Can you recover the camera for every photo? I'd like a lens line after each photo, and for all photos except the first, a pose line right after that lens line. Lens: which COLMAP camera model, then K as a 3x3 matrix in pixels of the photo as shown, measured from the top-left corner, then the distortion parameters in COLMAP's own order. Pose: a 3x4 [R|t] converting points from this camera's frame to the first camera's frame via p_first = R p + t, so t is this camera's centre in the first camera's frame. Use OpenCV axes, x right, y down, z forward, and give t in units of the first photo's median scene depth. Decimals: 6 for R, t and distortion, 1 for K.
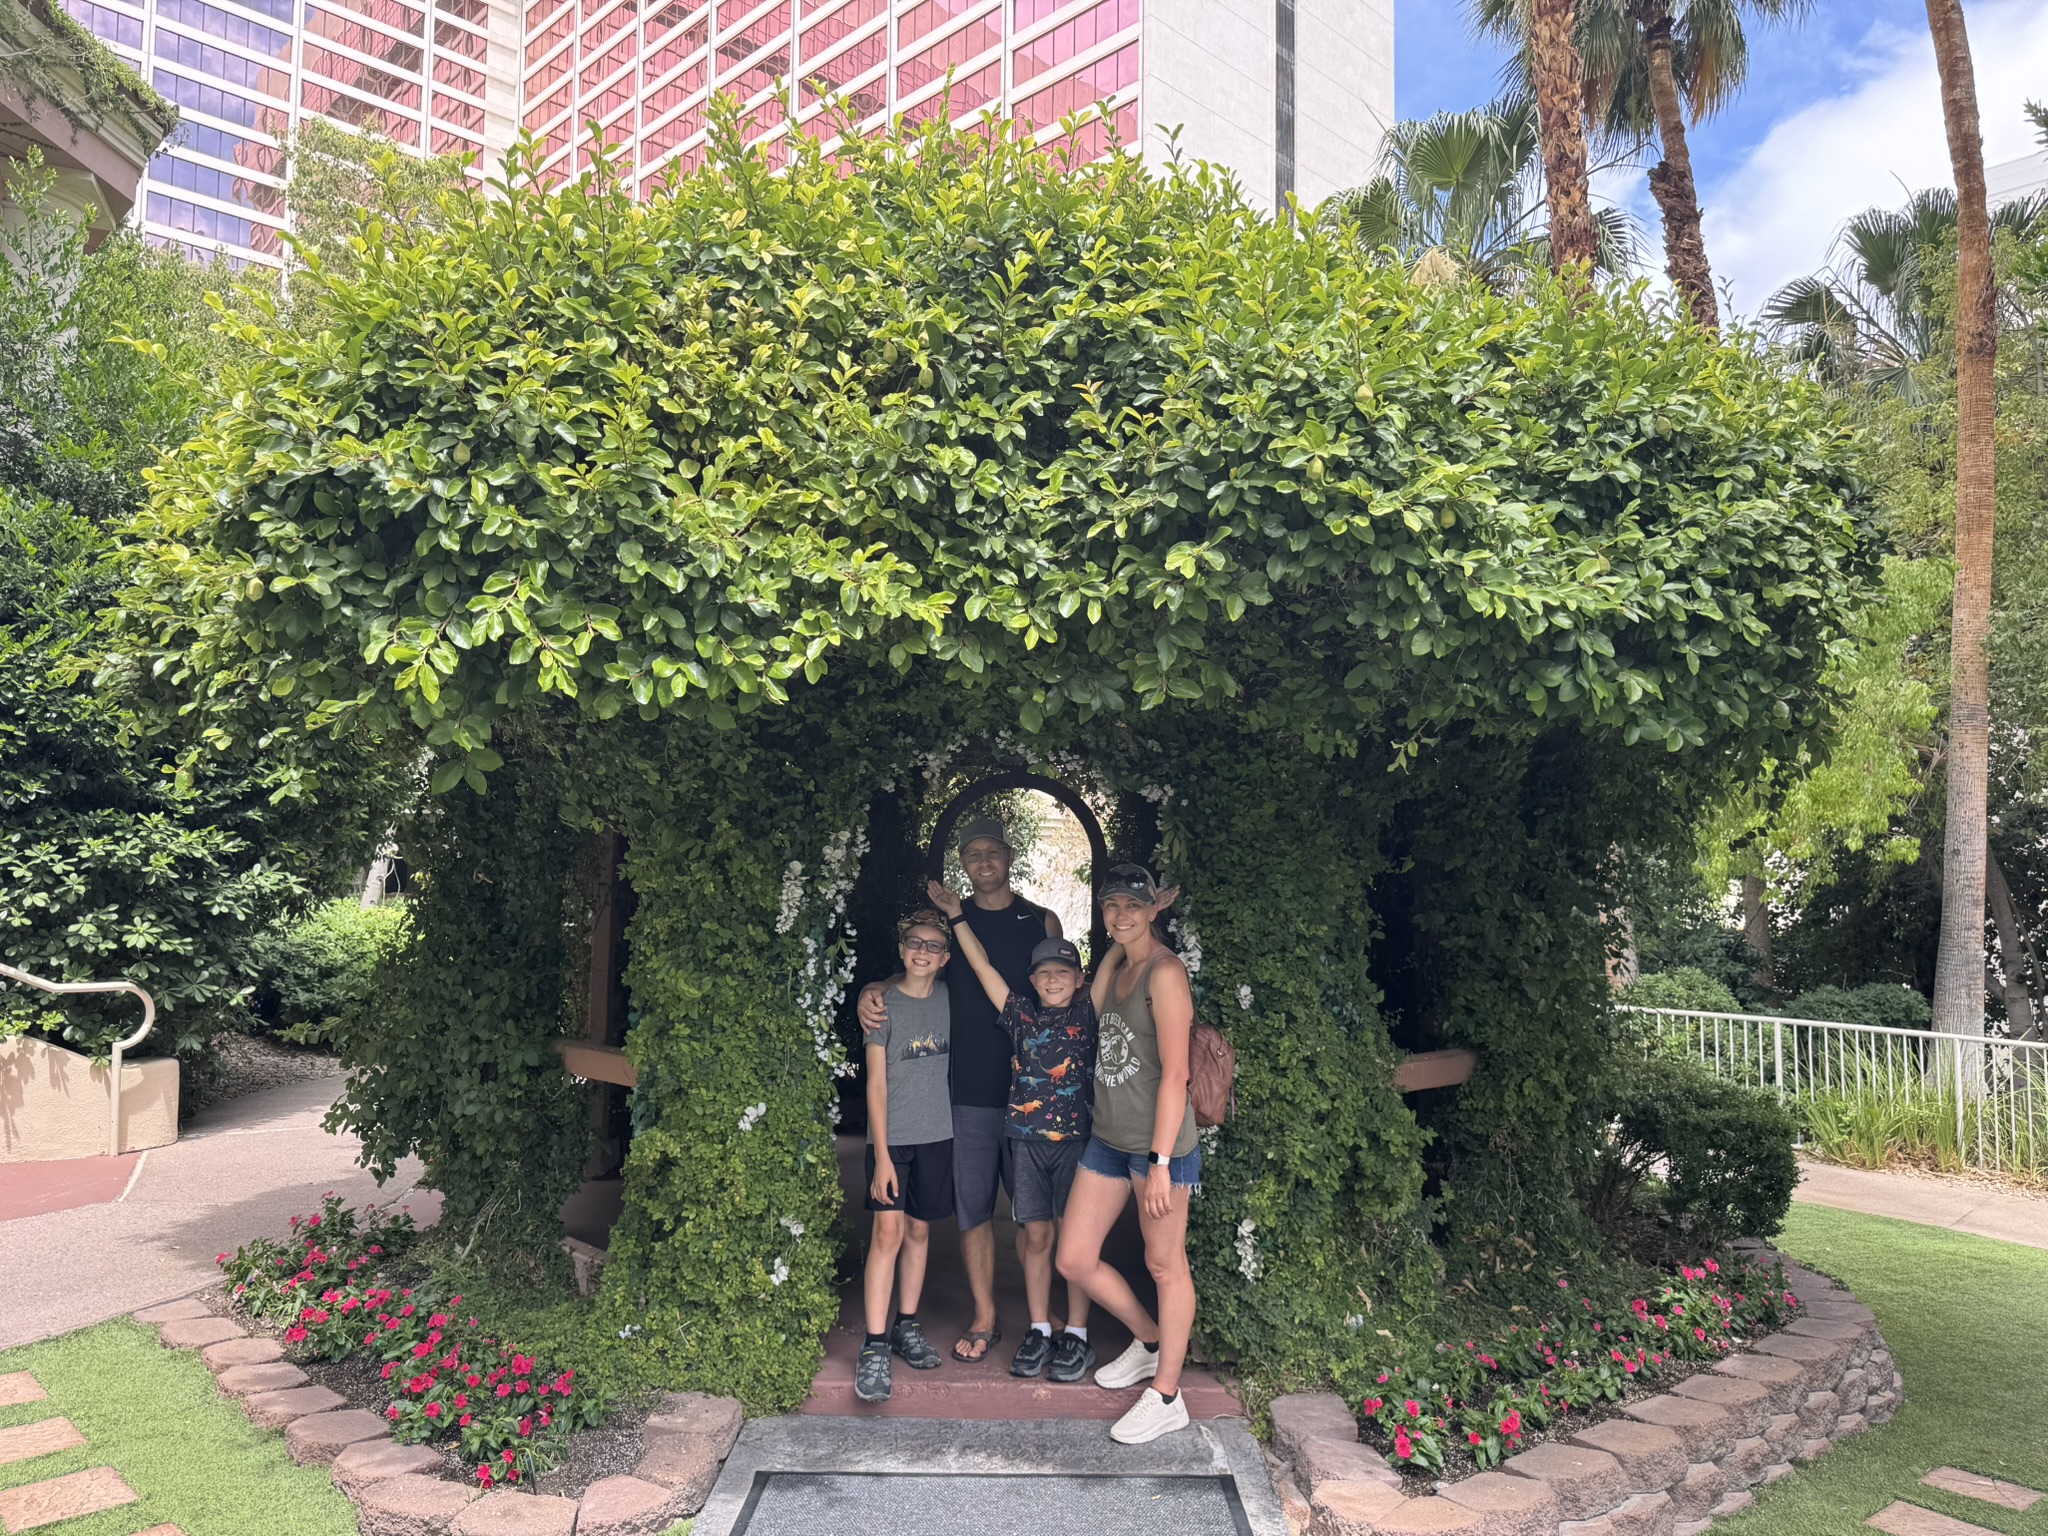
lens RADIAL K [[1447.7, 0, 1004.7], [0, 1447.7, 775.0], [0, 0, 1]] dist [0.119636, -0.307791]
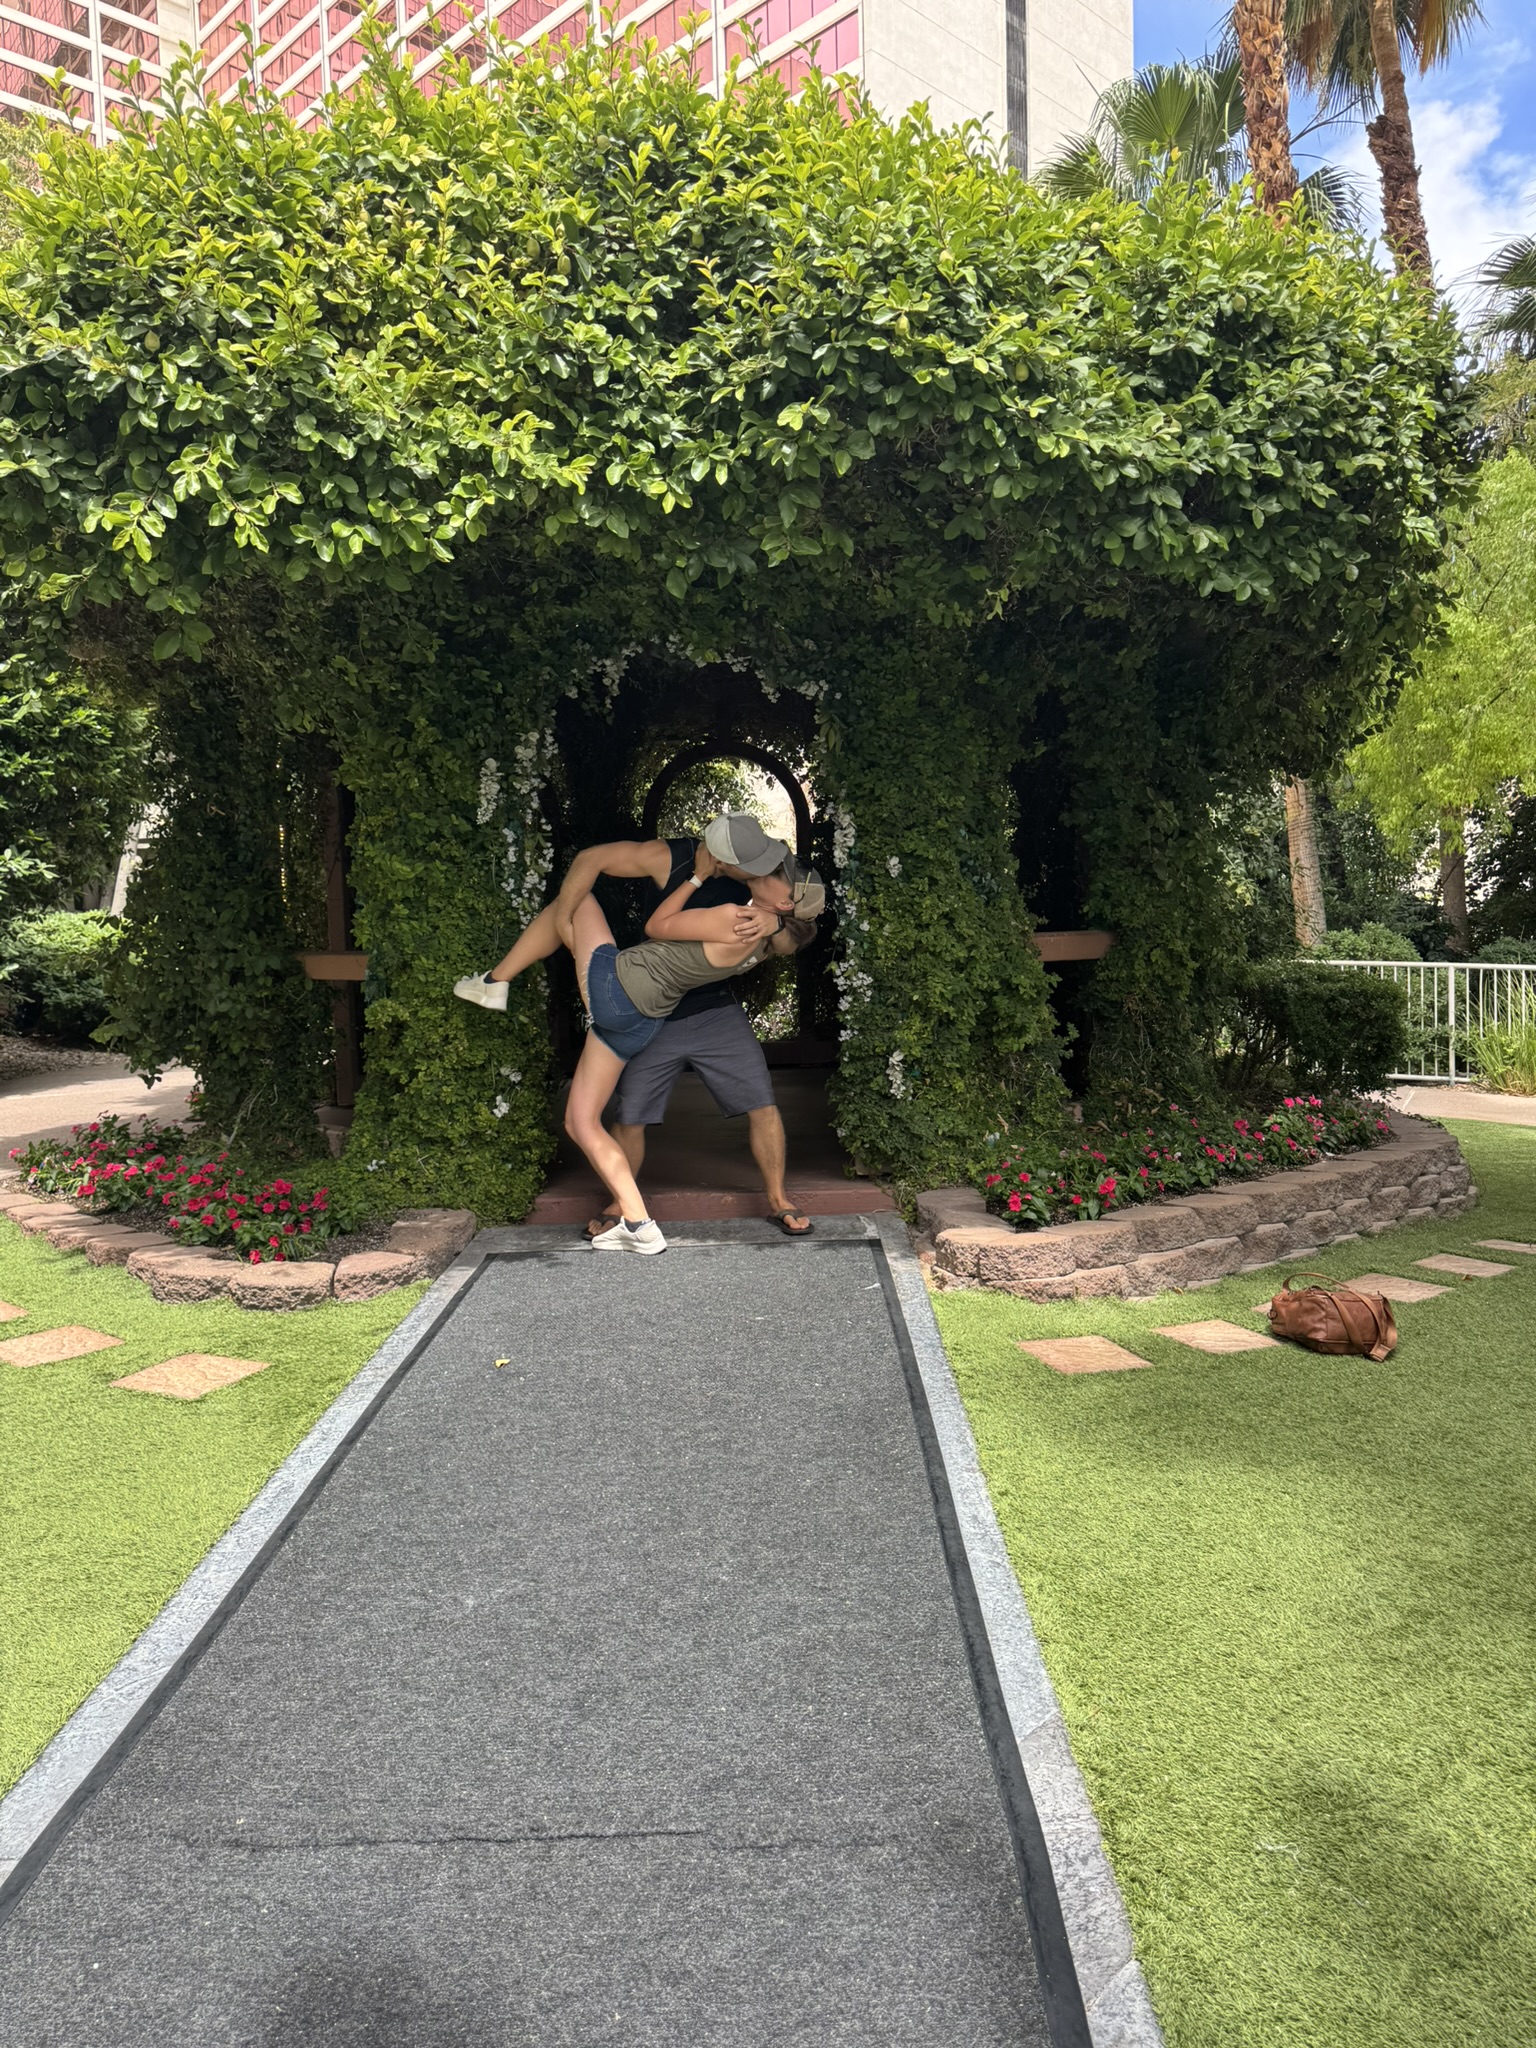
lens RADIAL K [[1426.5, 0, 768.0], [0, 1426.5, 1024.0], [0, 0, 1]] dist [0.053242, -0.106531]
pose [[0.999130, -0.039857, 0.012244, 0.063150], [0.037548, 0.987757, 0.151412, 0.134611], [-0.018129, -0.150821, 0.988395, -0.163650]]
